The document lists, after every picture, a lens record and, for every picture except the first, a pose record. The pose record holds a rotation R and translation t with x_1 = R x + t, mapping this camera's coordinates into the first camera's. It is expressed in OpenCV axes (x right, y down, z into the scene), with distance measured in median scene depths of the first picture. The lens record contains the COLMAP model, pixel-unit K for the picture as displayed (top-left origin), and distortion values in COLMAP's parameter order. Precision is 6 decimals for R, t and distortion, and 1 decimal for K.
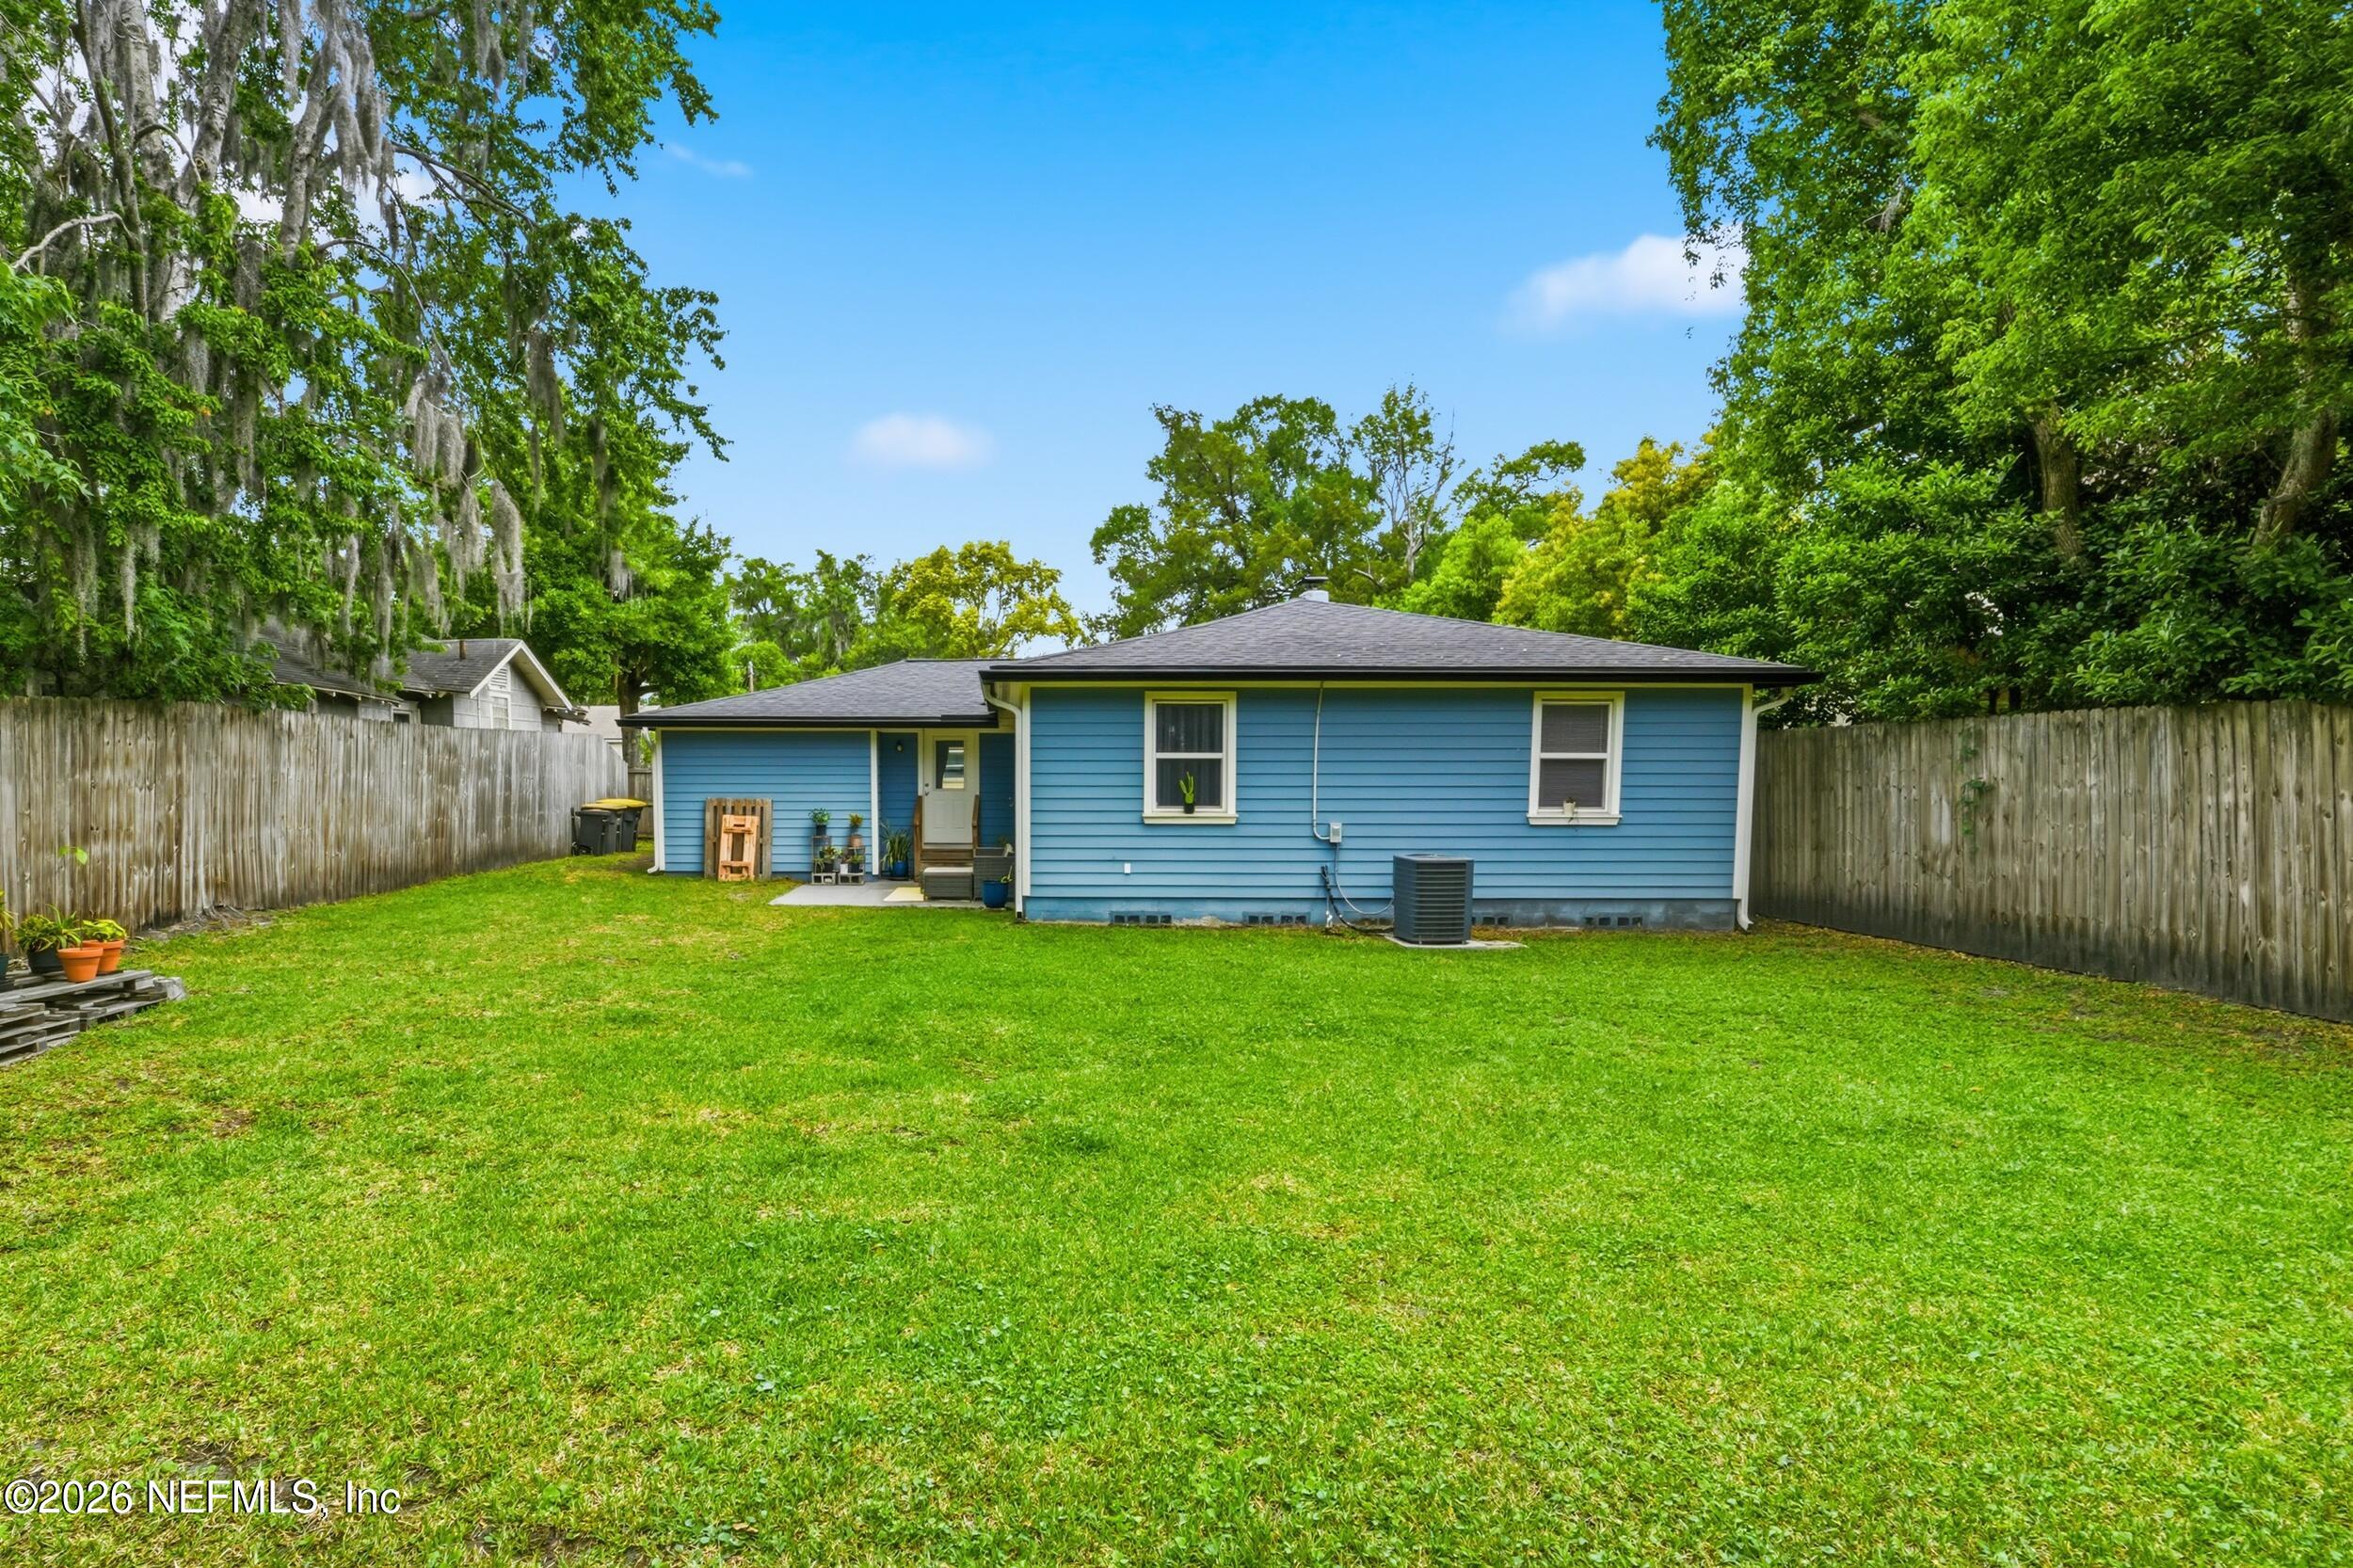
lens RADIAL K [[1102.5, 0, 1067.4], [0, 1102.5, 792.2], [0, 0, 1]] dist [0.000654, 0.000286]
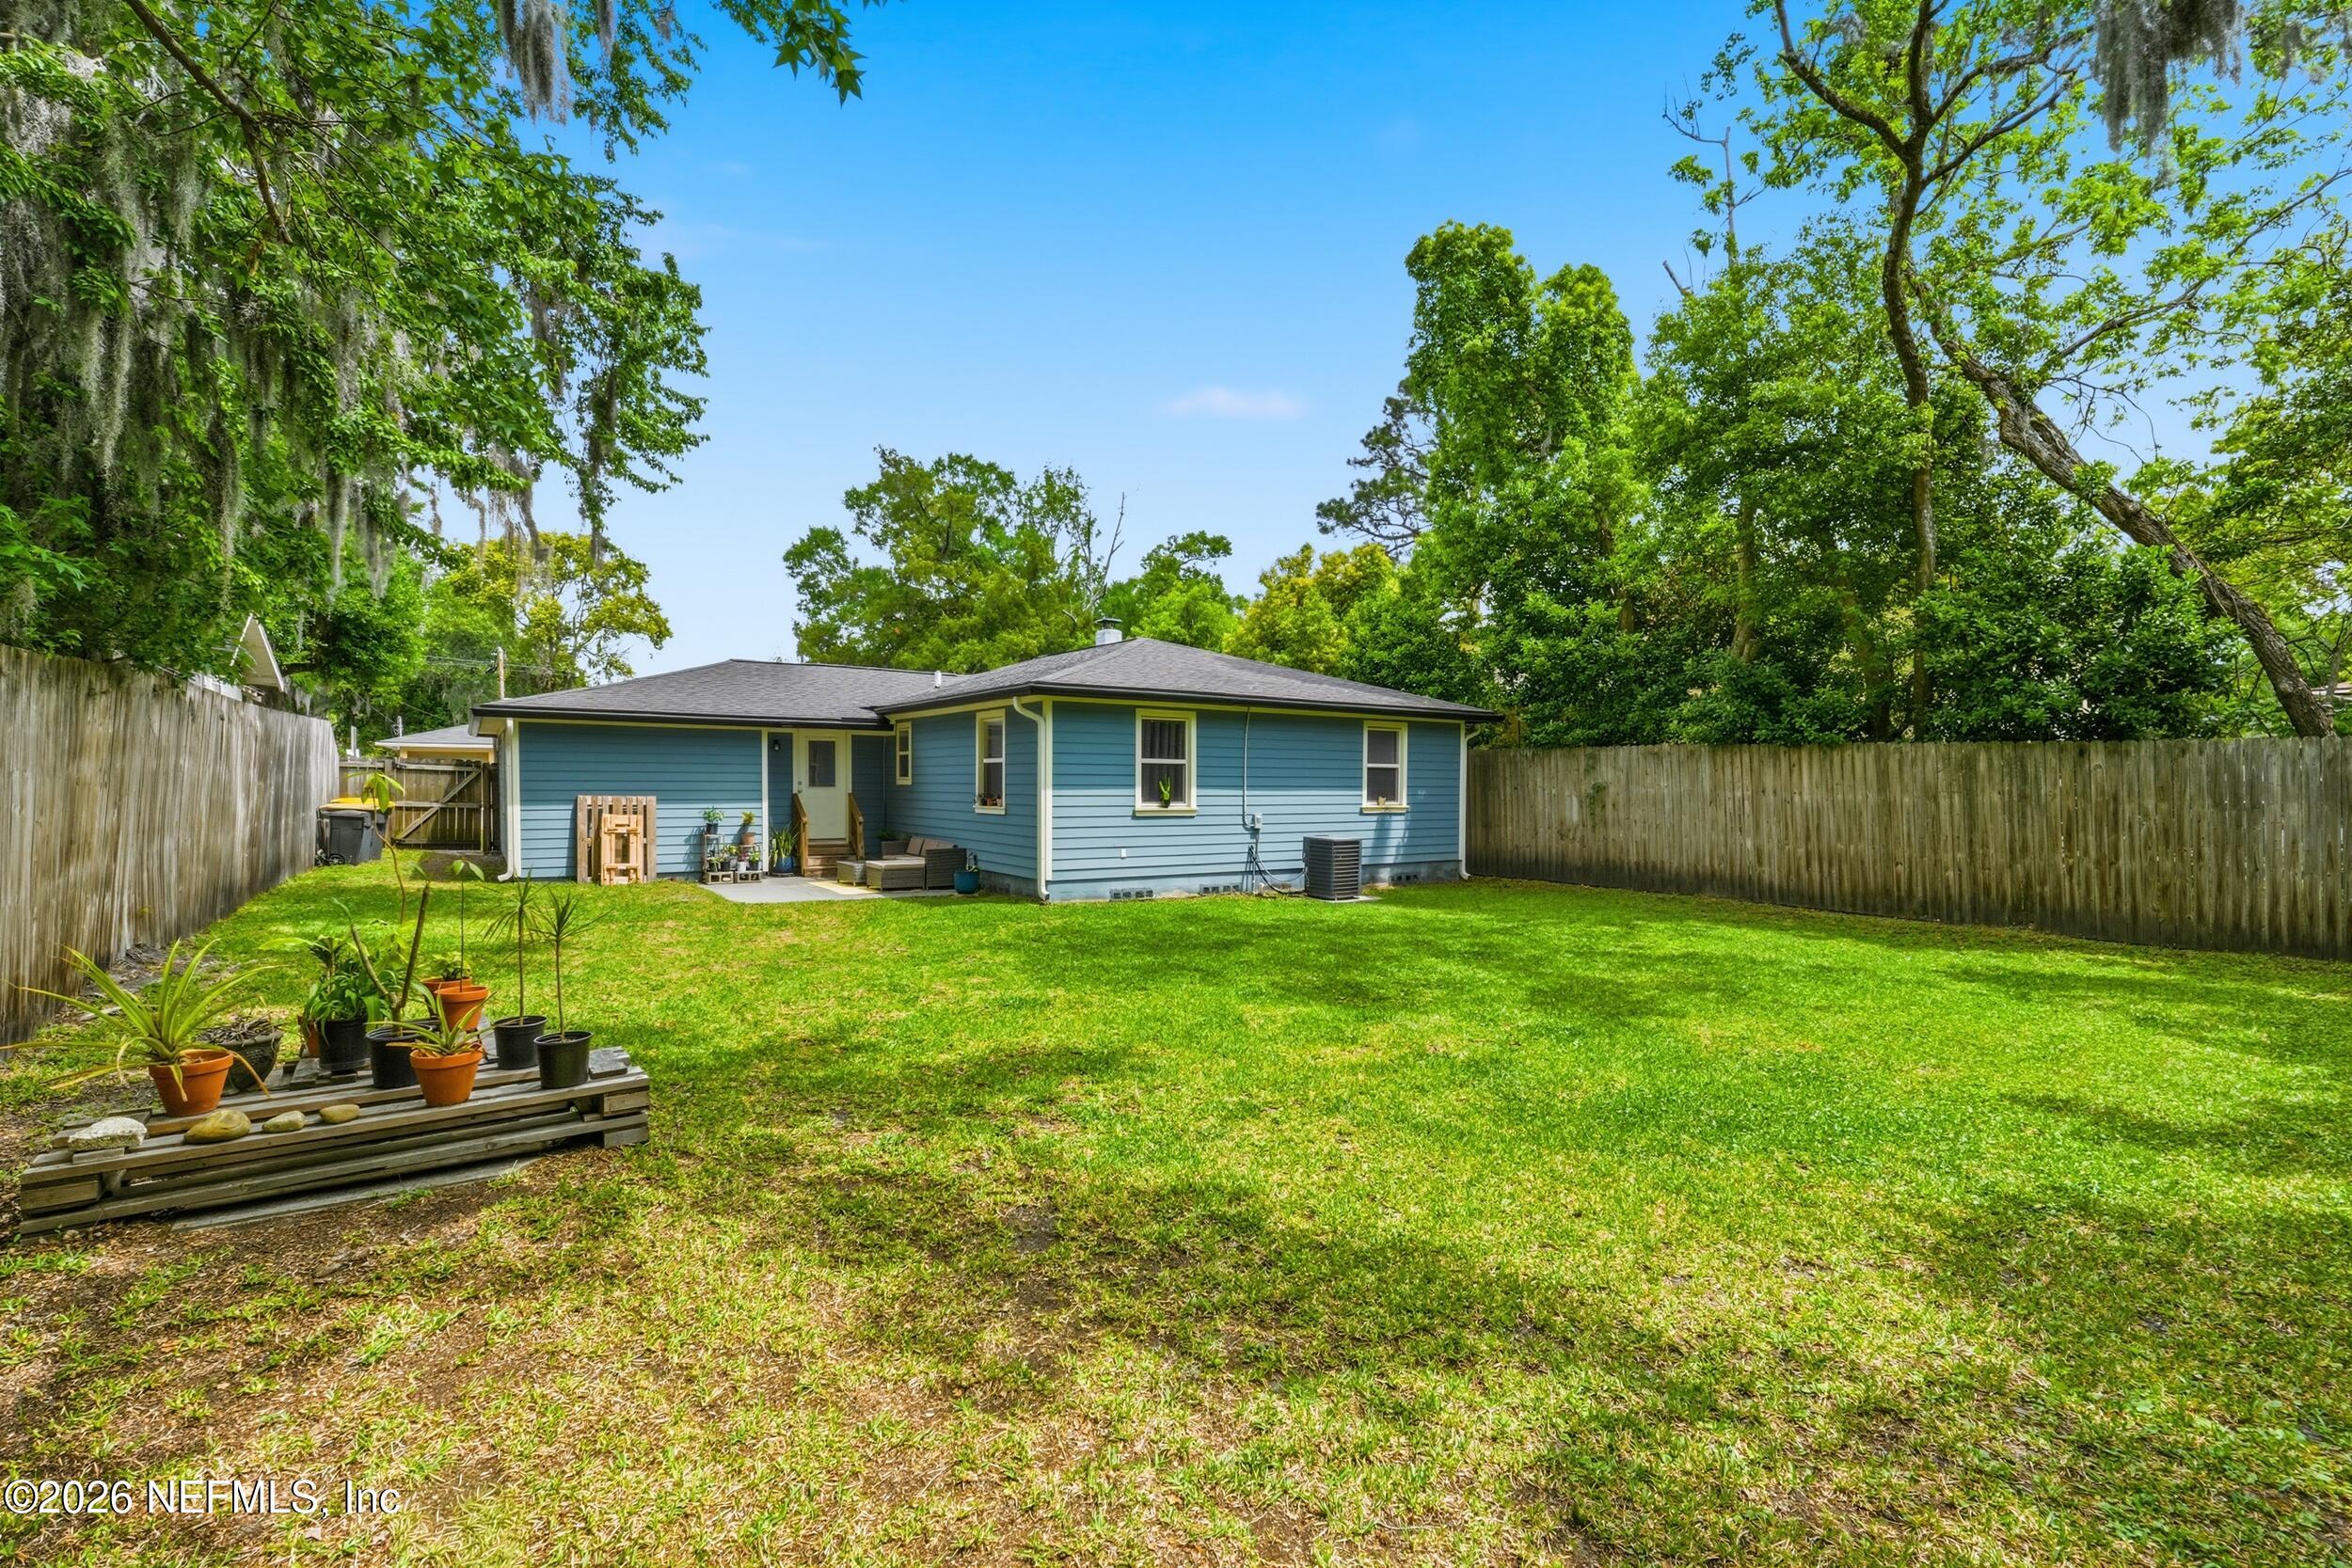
lens RADIAL K [[956.1, 0, 1171.7], [0, 956.1, 735.7], [0, 0, 1]] dist [0.001167, 0.000003]
pose [[0.849844, 0.030278, 0.526163, -0.452596], [-0.000422, 0.998387, -0.056772, -0.000433], [-0.527034, 0.048026, 0.848486, 0.069788]]
